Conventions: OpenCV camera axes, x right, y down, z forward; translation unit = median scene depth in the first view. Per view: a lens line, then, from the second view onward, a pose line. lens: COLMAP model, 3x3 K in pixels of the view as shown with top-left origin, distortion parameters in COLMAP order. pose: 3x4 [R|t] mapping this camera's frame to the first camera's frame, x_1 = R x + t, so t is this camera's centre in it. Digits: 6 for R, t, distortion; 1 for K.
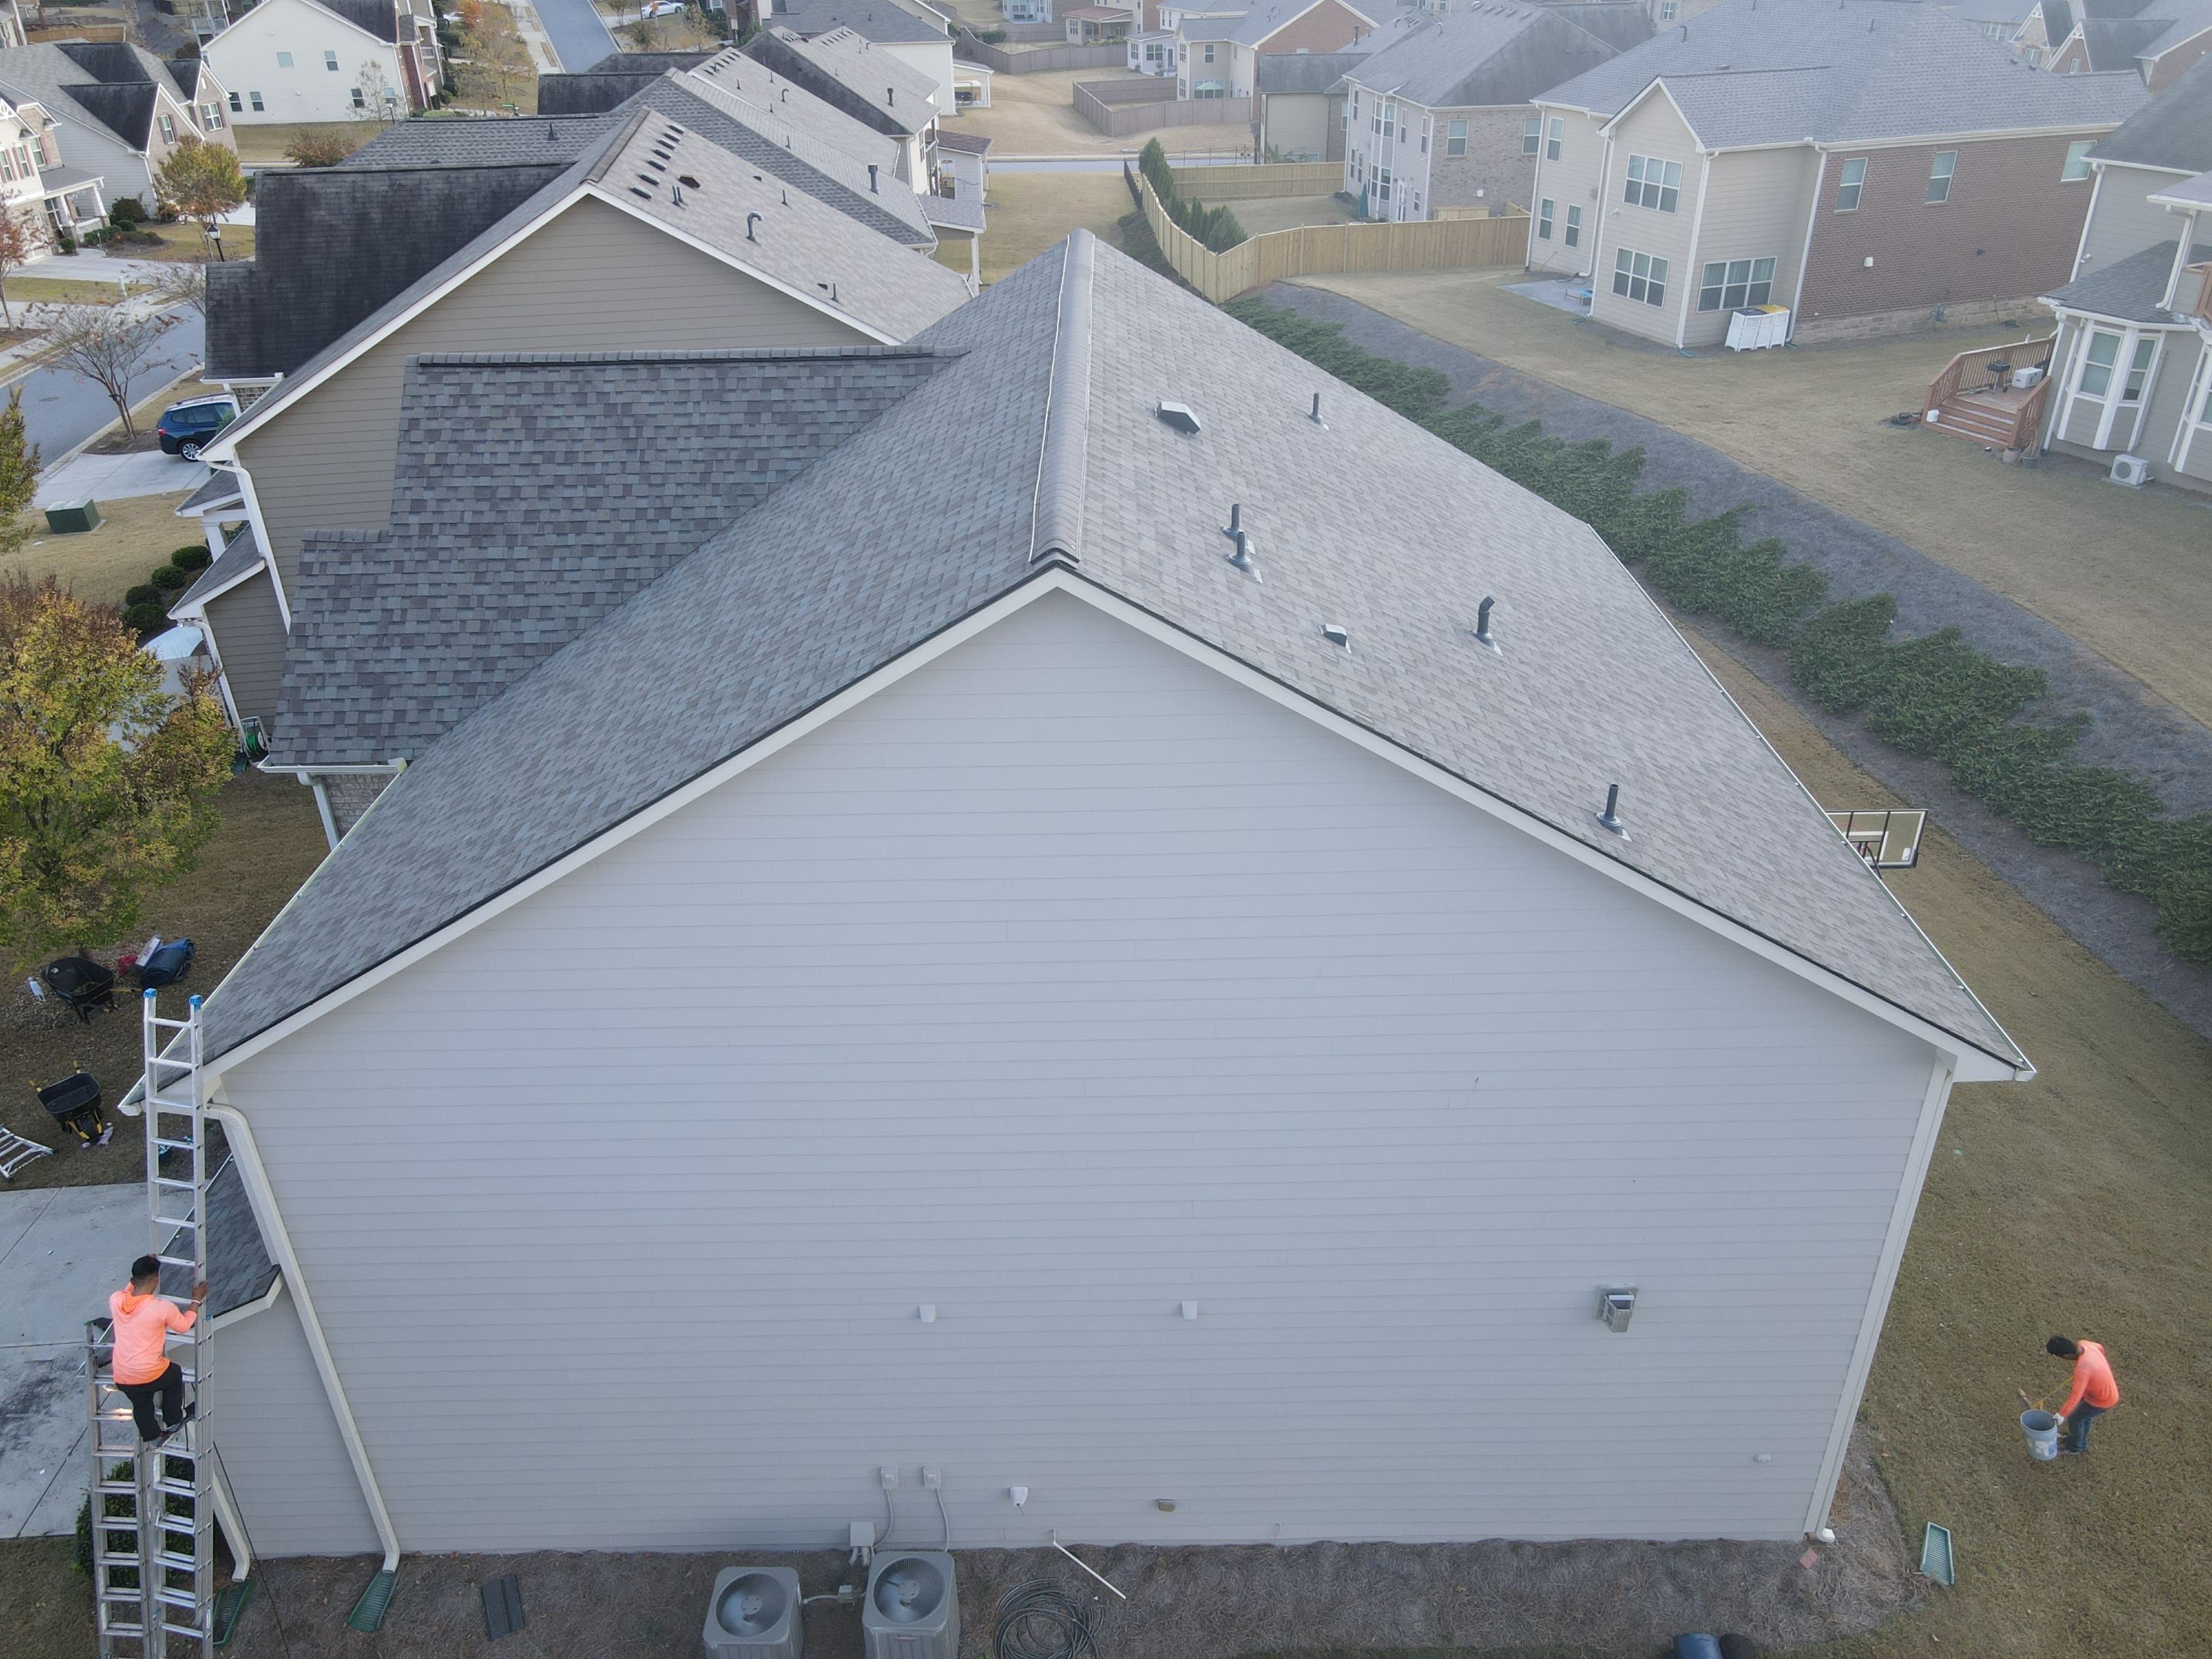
lens RADIAL K [[1624.0, 0, 1099.8], [0, 1624.0, 819.1], [0, 0, 1]] dist [-0.006507, 0.032500]
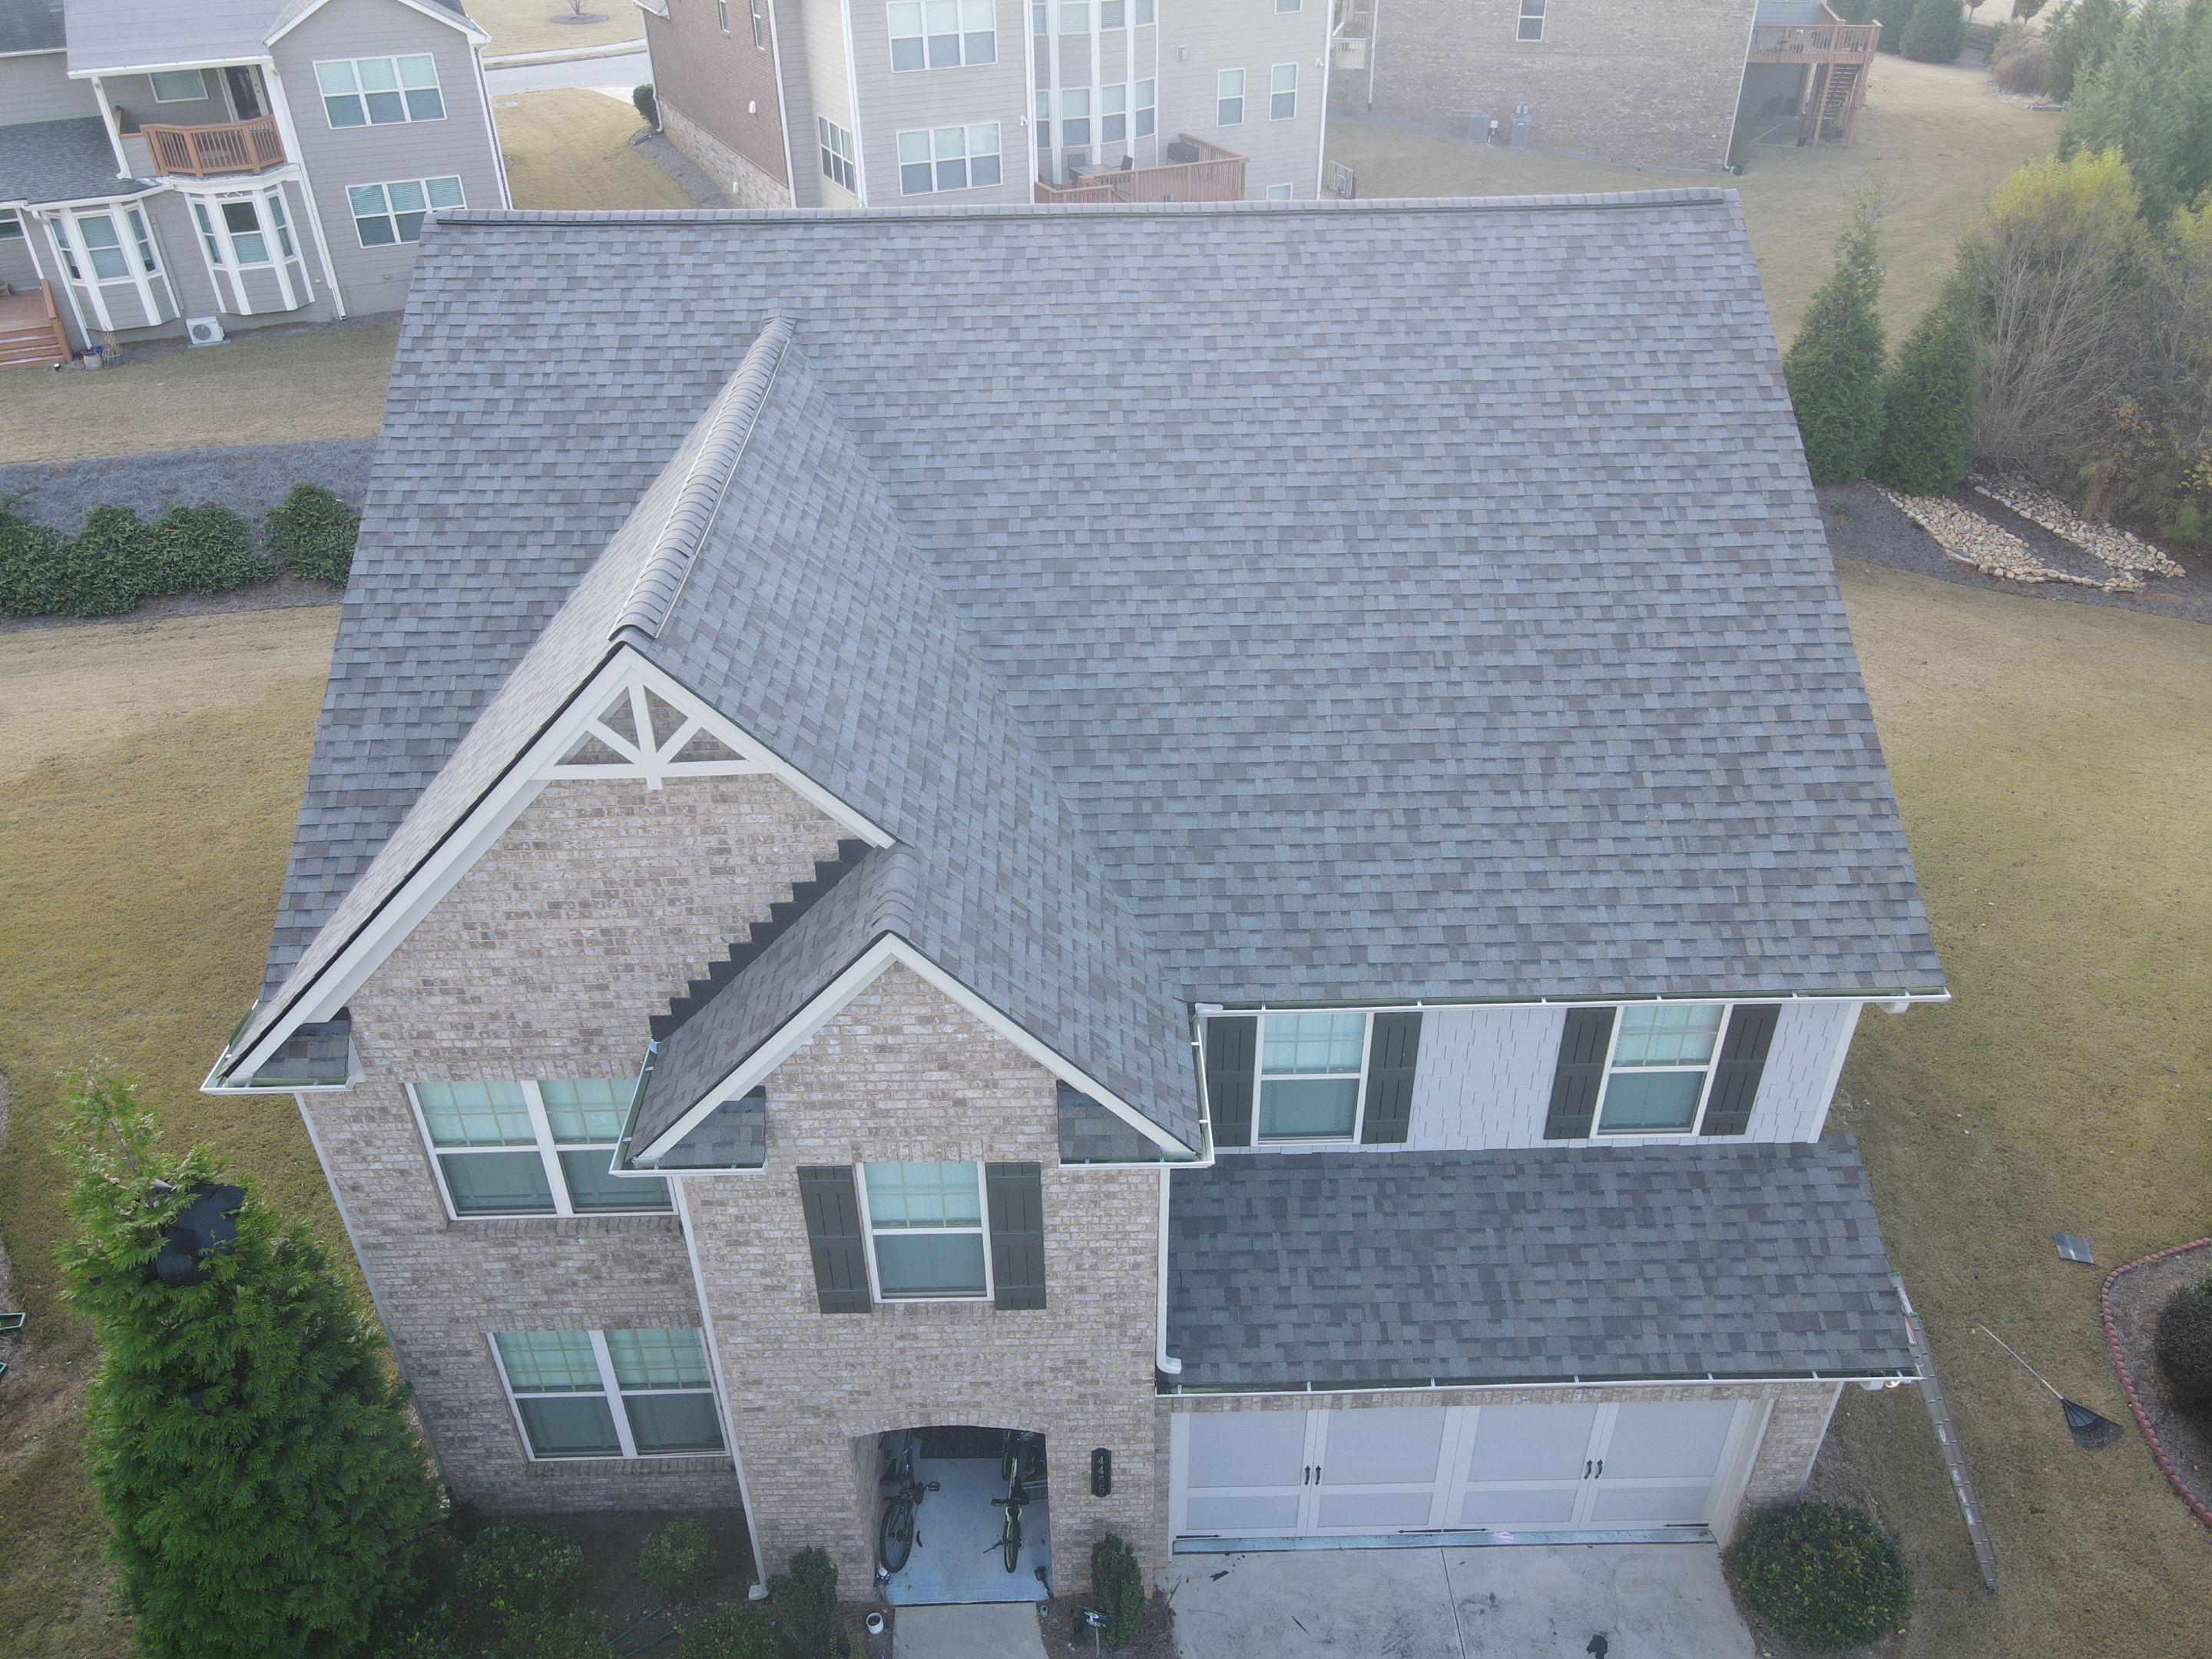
lens RADIAL K [[1624.0, 0, 1101.1], [0, 1624.0, 819.8], [0, 0, 1]] dist [-0.006507, 0.032500]
pose [[-0.015590, -0.539608, 0.841772, -0.497095], [0.492119, 0.728706, 0.476242, -0.229917], [-0.870388, 0.421677, 0.254190, 0.417526]]
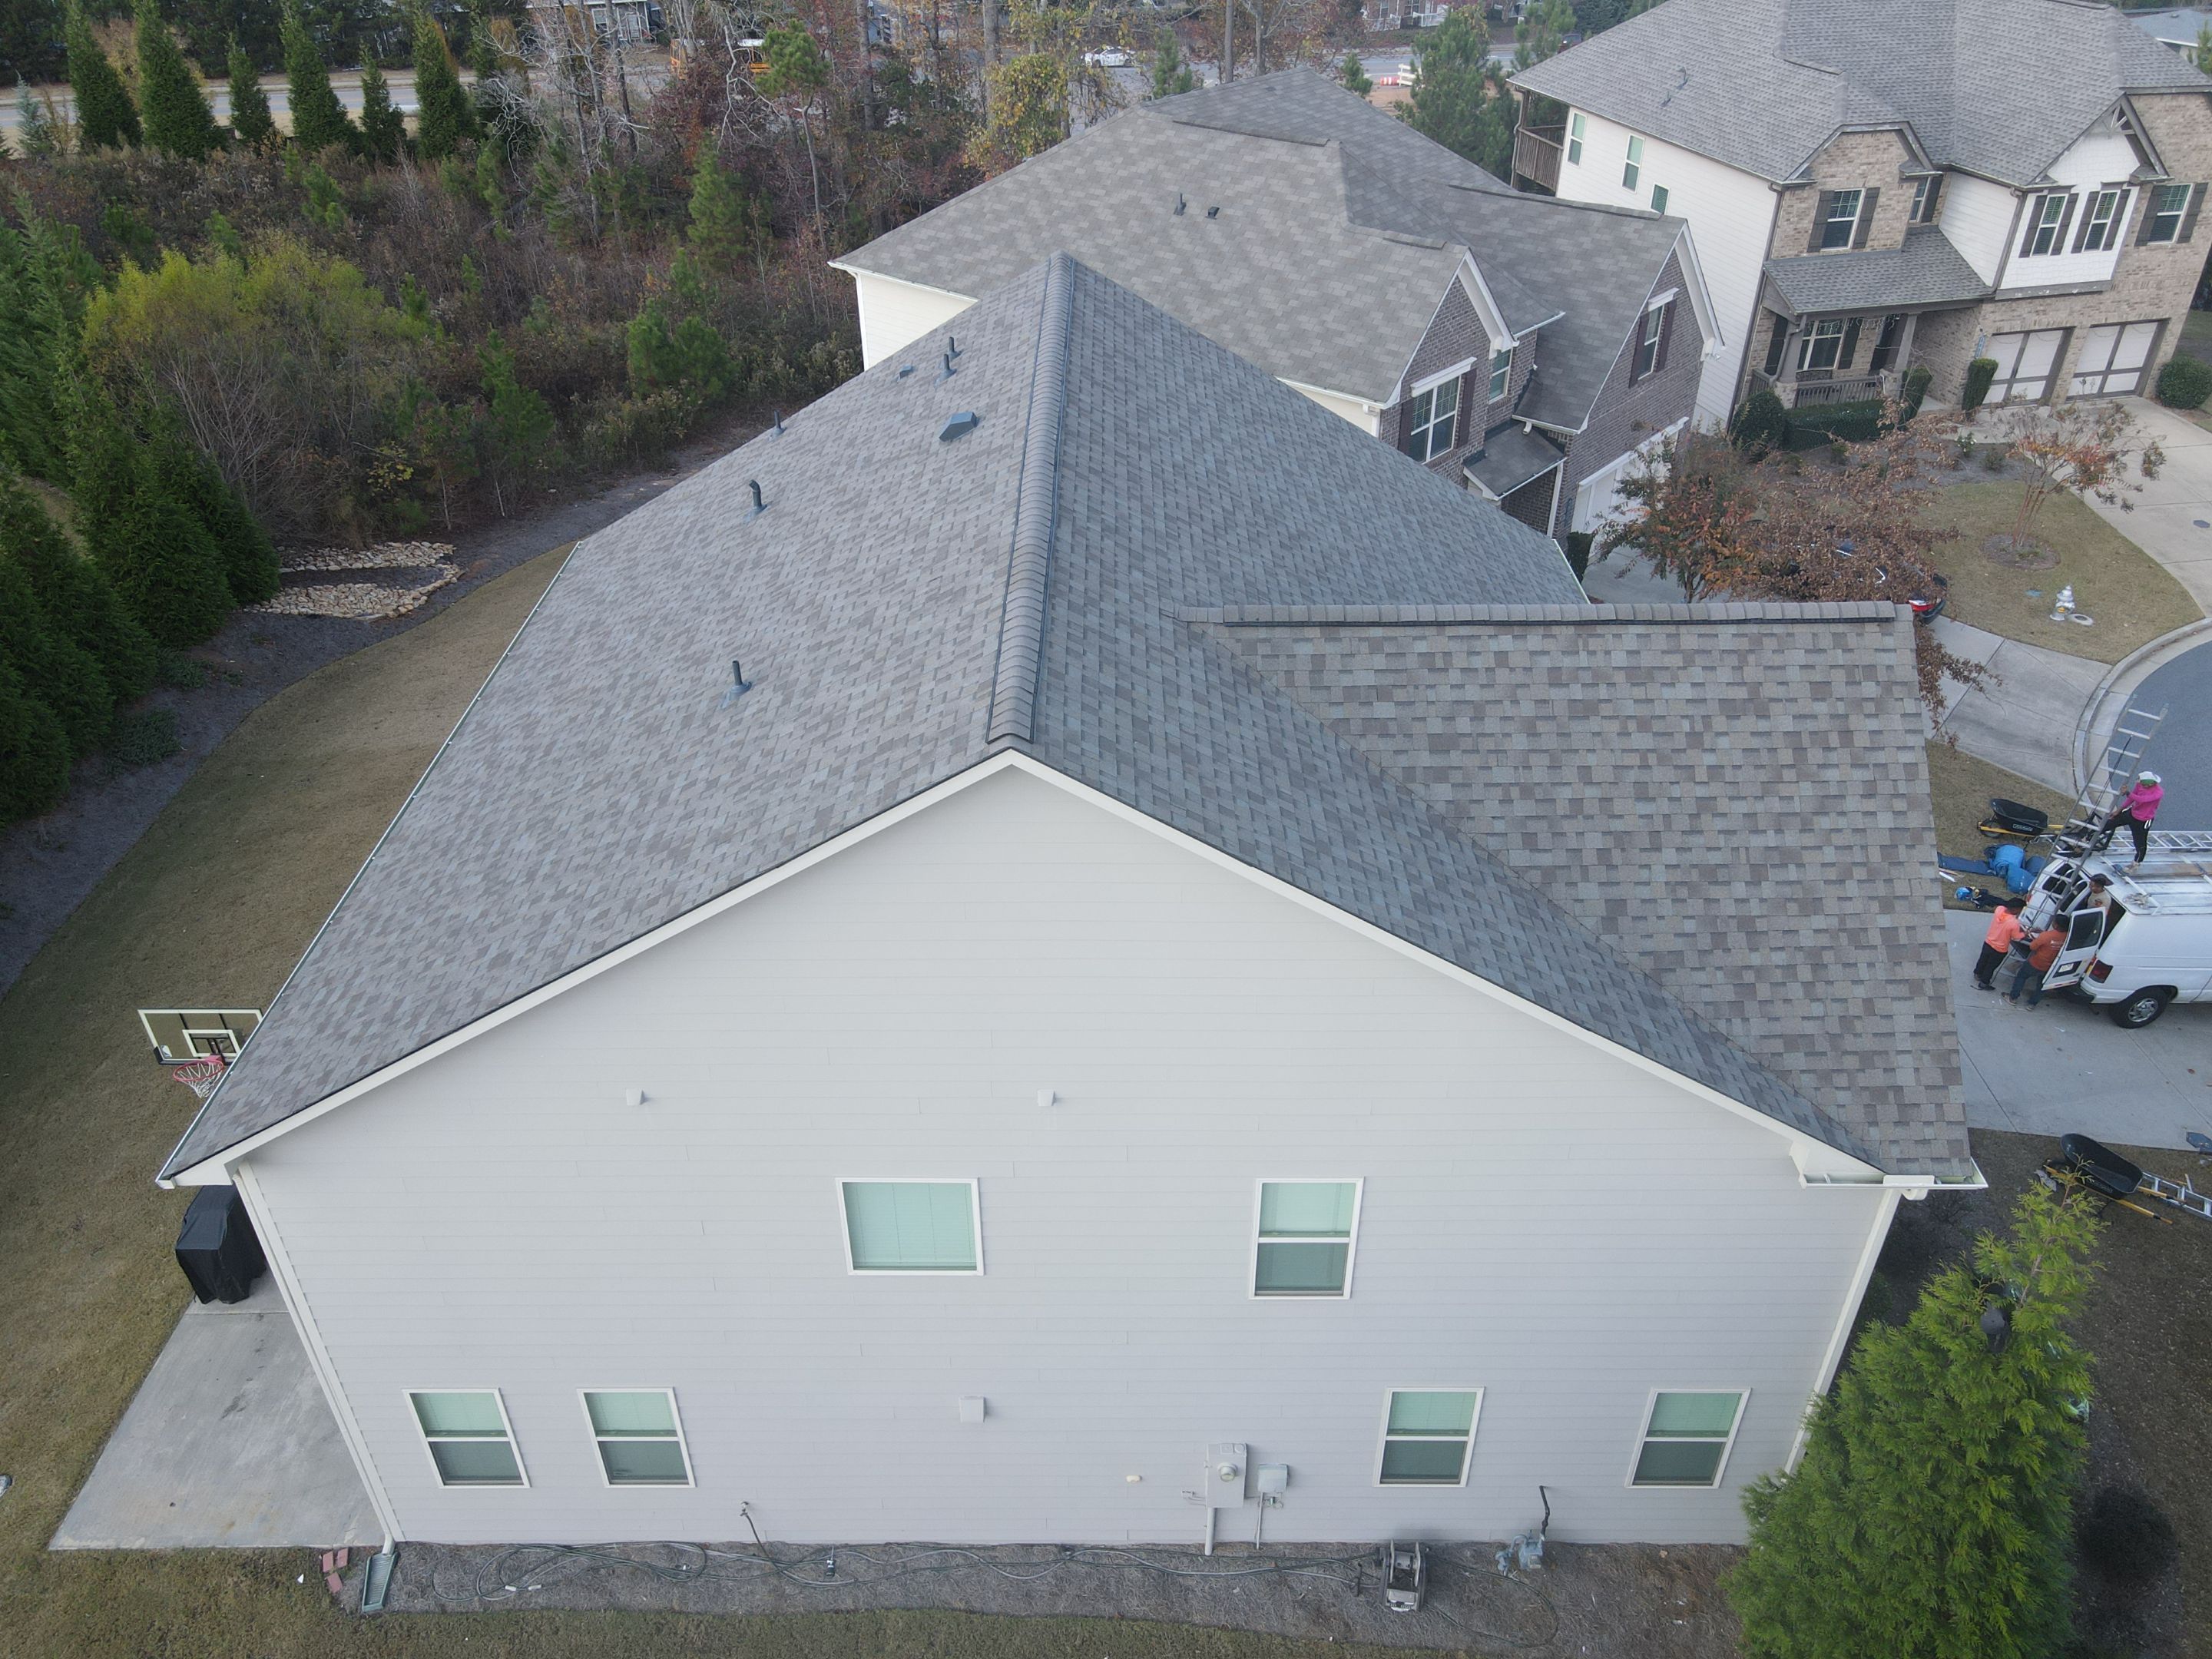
lens RADIAL K [[1624.0, 0, 1114.9], [0, 1624.0, 814.0], [0, 0, 1]] dist [-0.006507, 0.032500]
pose [[-0.999743, 0.016339, 0.015735, -0.034108], [0.021534, 0.465556, 0.884756, -0.511076], [0.007131, 0.884867, -0.465788, 0.795599]]
